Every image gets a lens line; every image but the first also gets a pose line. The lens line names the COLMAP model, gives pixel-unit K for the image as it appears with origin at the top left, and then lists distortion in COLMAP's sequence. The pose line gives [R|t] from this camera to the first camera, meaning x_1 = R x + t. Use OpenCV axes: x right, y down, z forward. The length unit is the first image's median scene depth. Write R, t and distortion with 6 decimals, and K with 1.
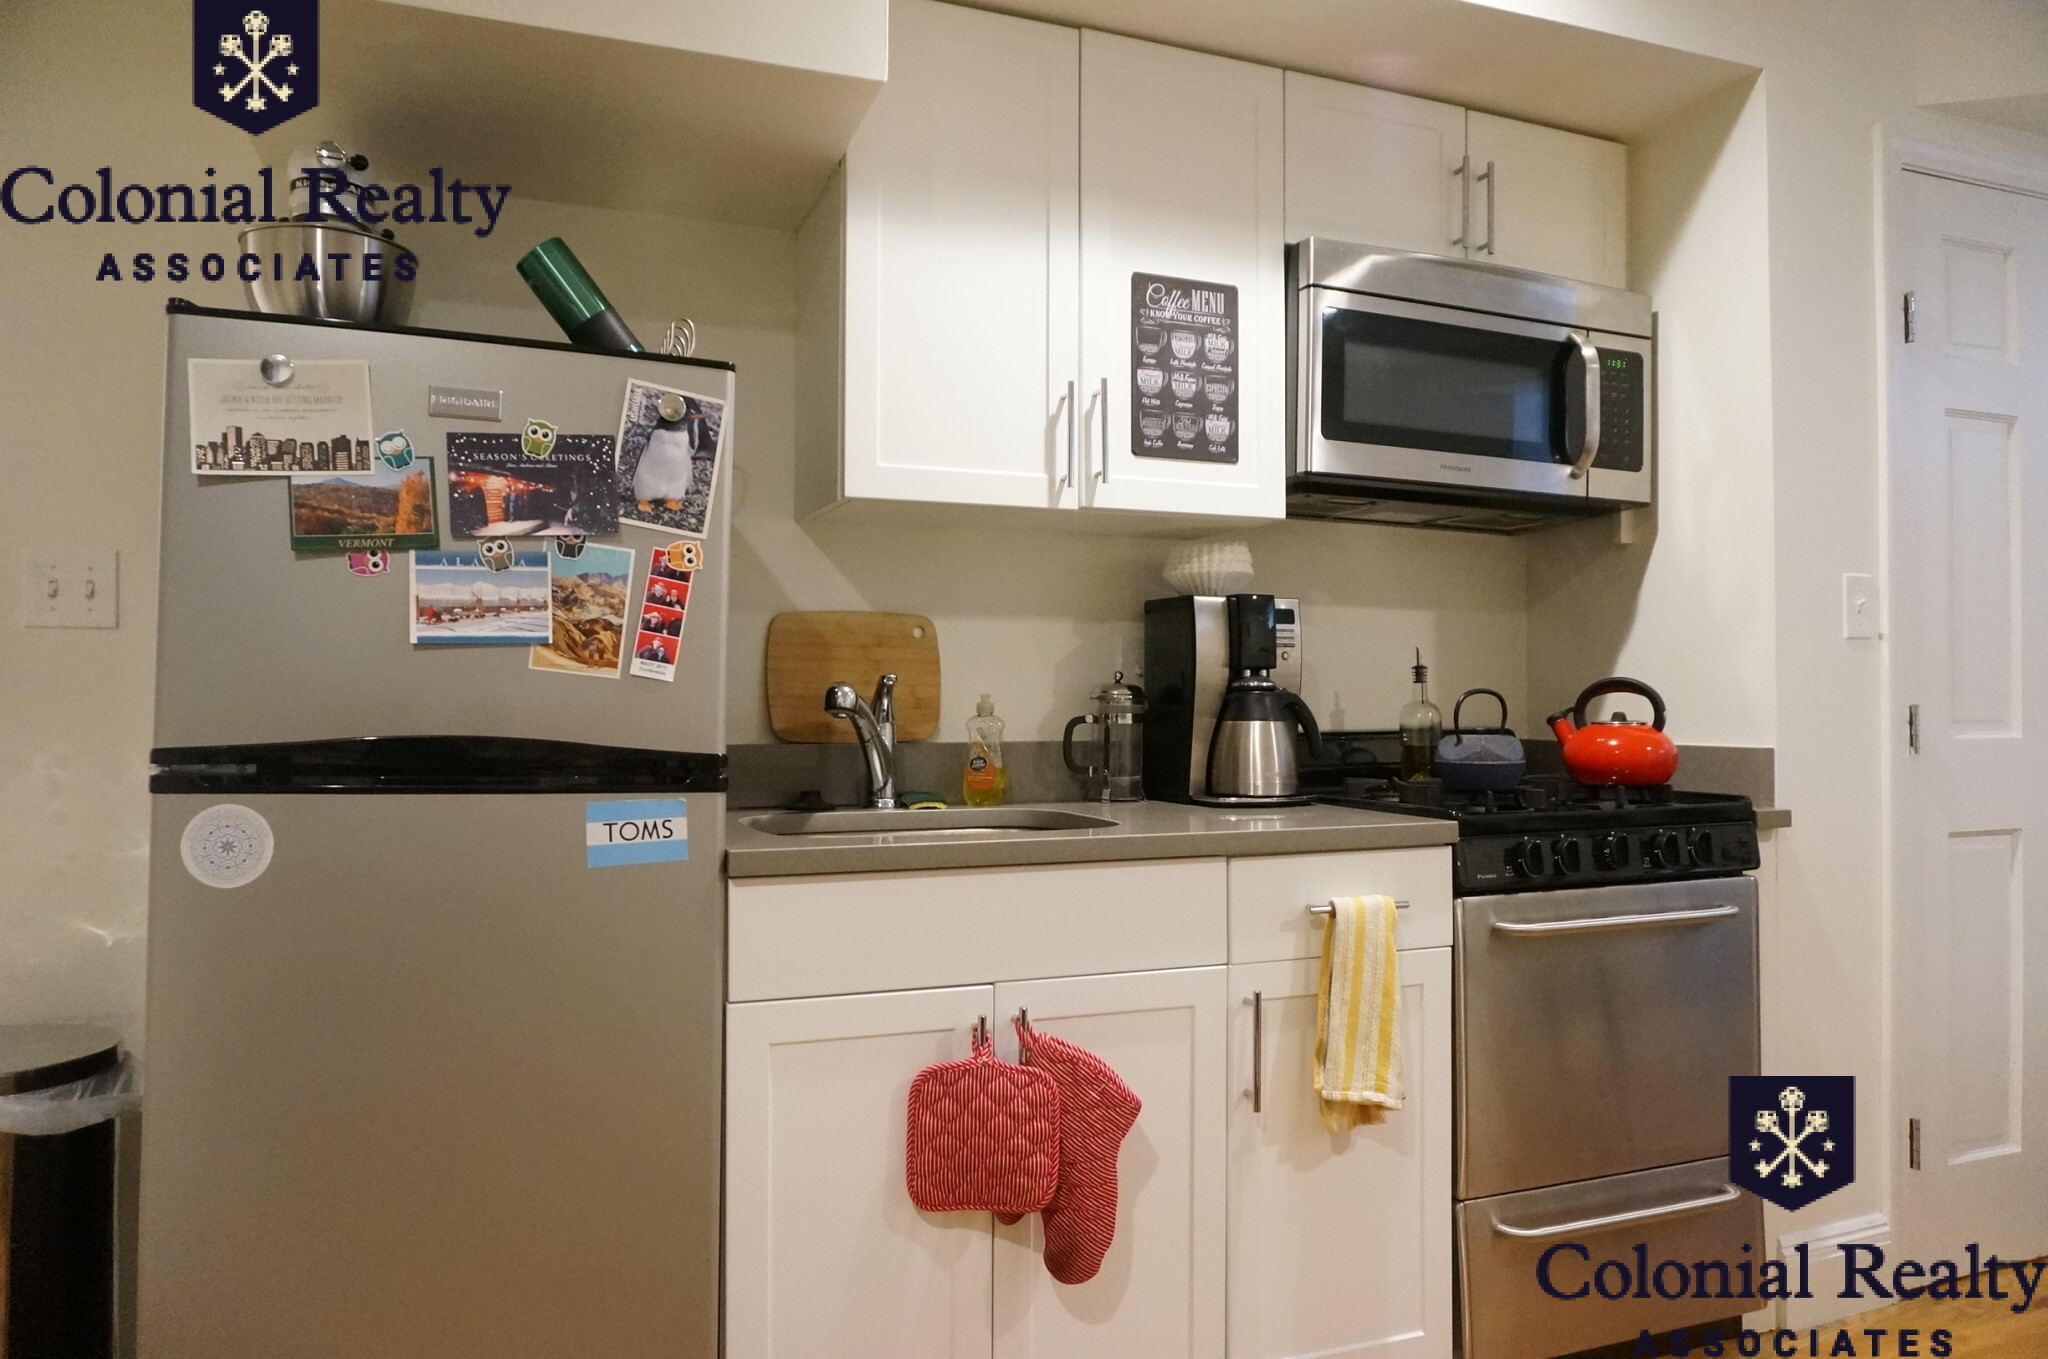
lens RADIAL K [[1365.9, 0, 1029.0], [0, 1365.9, 689.7], [0, 0, 1]] dist [-0.045328, 0.025659]
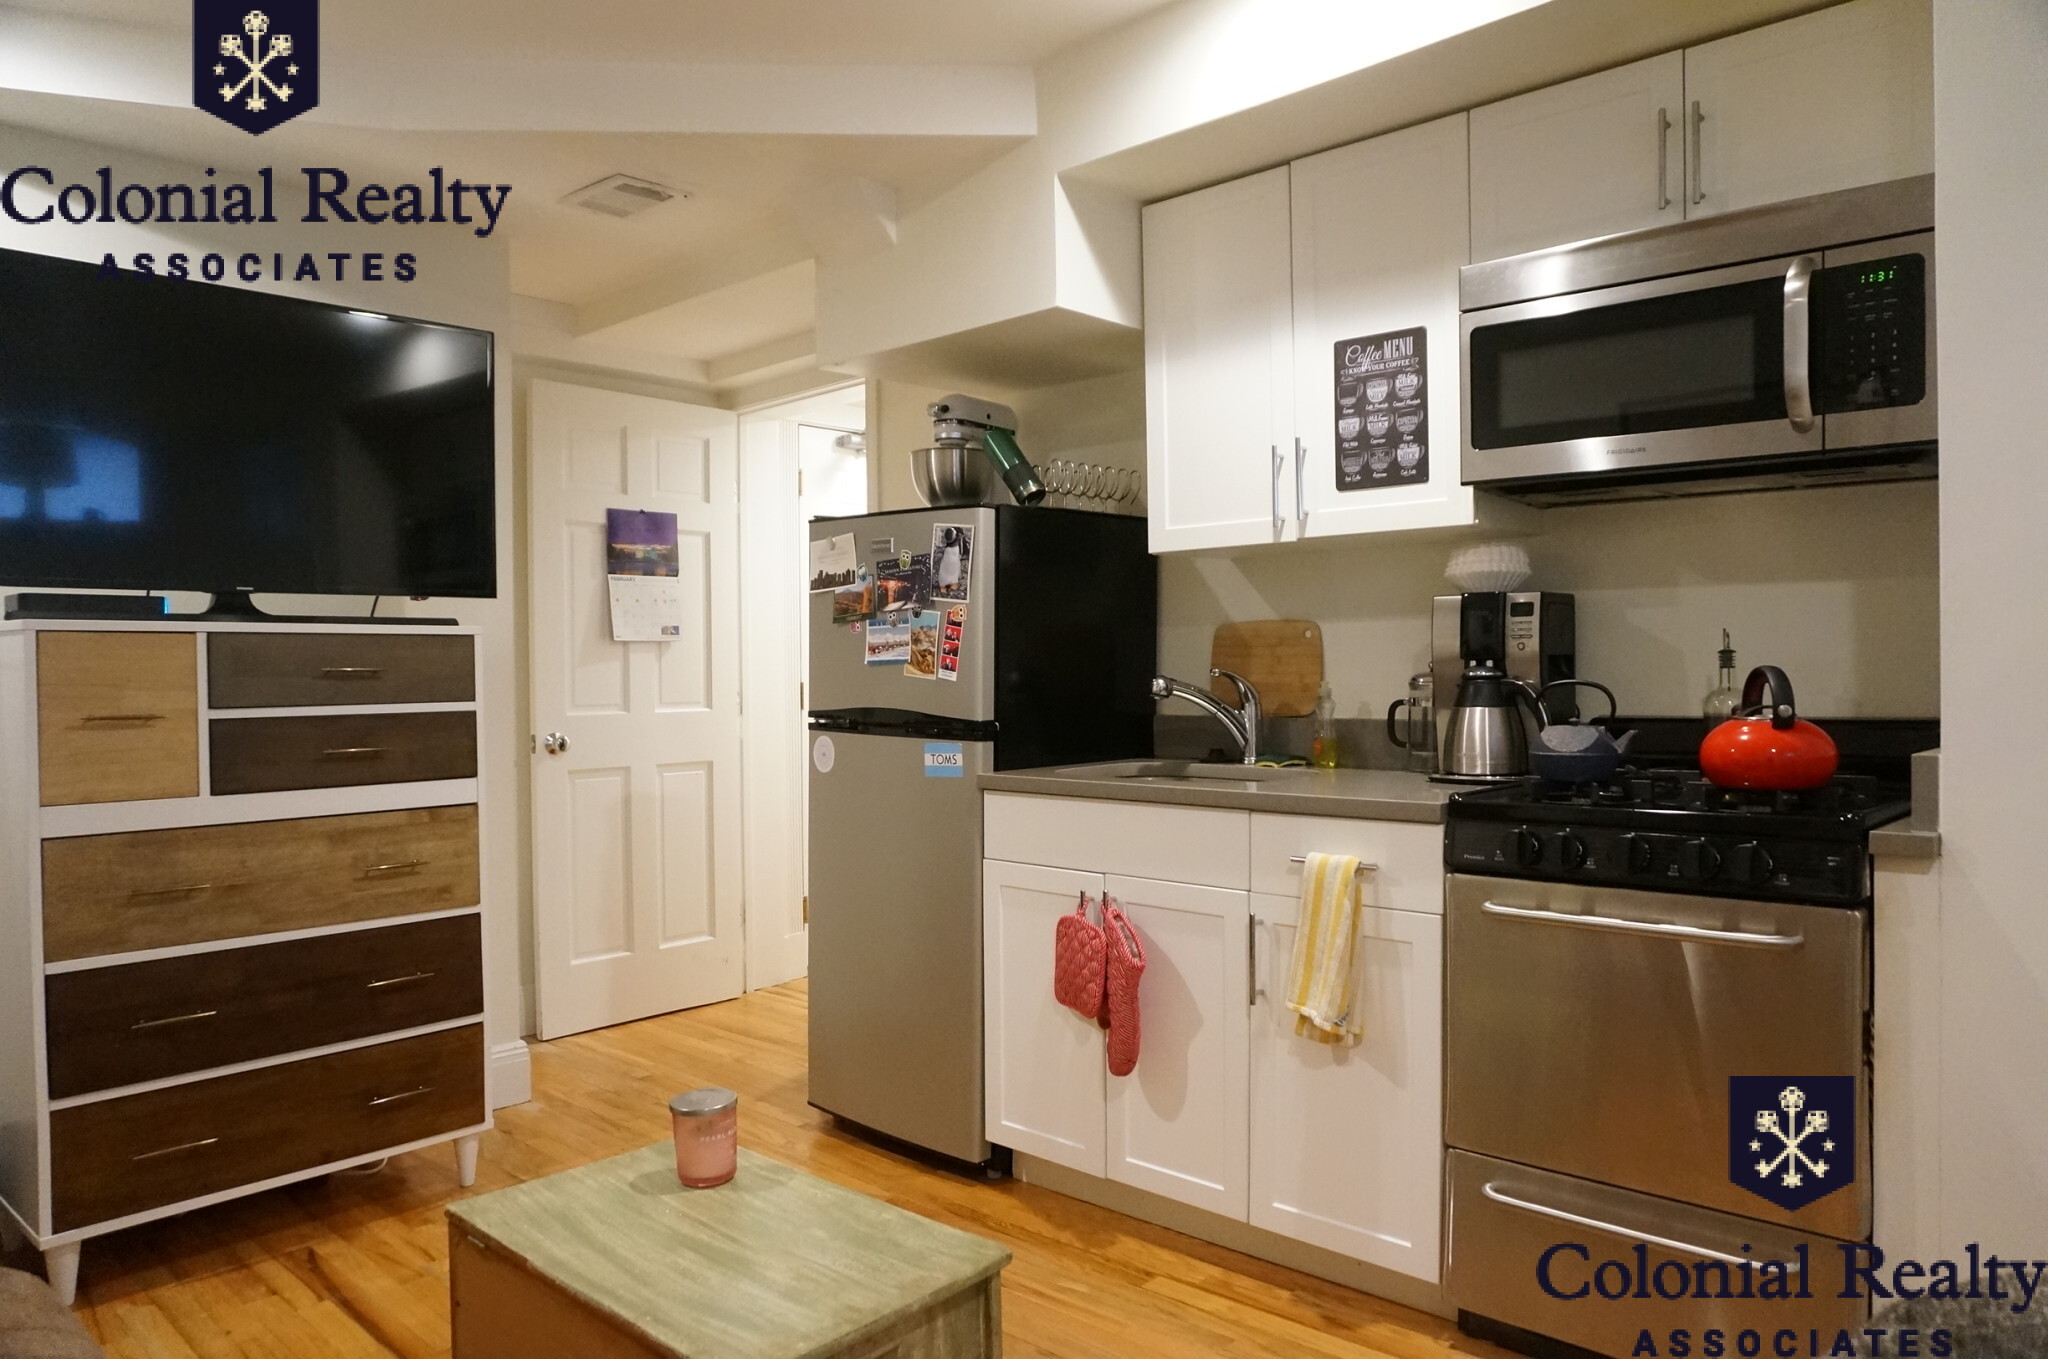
lens RADIAL K [[1365.9, 0, 1032.6], [0, 1365.9, 692.4], [0, 0, 1]] dist [-0.045328, 0.025659]
pose [[0.431520, 0.012184, -0.902021, 1.233495], [0.019962, 0.999535, 0.023051, -0.026248], [0.901883, -0.027953, 0.431076, 0.241058]]
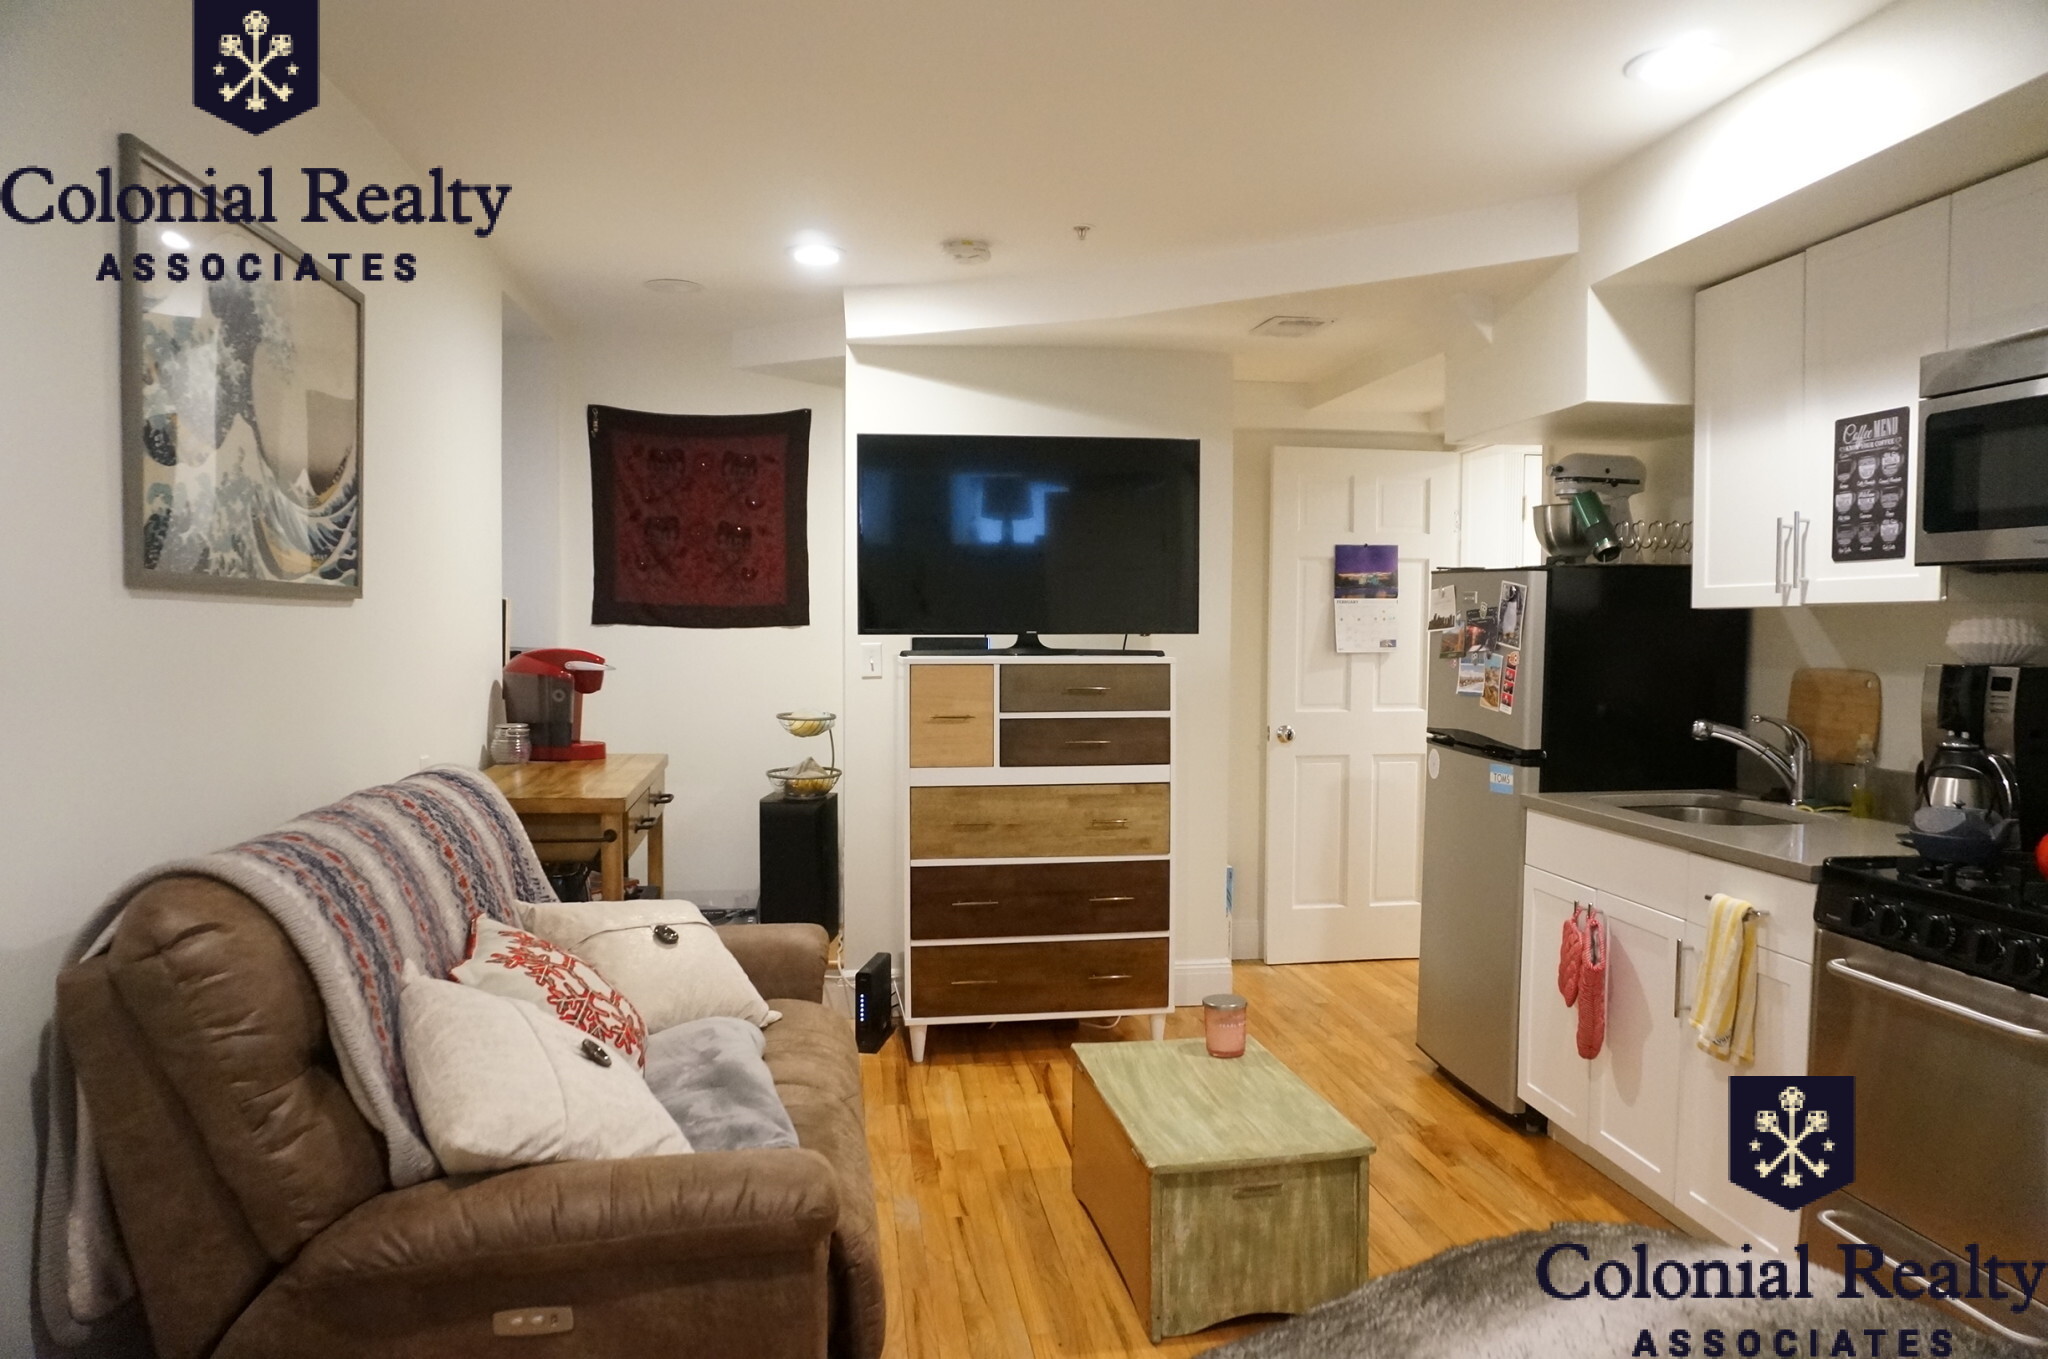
lens RADIAL K [[1365.9, 0, 1023.7], [0, 1365.9, 697.7], [0, 0, 1]] dist [-0.045328, 0.025659]
pose [[-0.236350, 0.051460, -0.970304, 1.756655], [0.007355, 0.998663, 0.051173, -0.129179], [0.971640, 0.004959, -0.236413, 0.627598]]
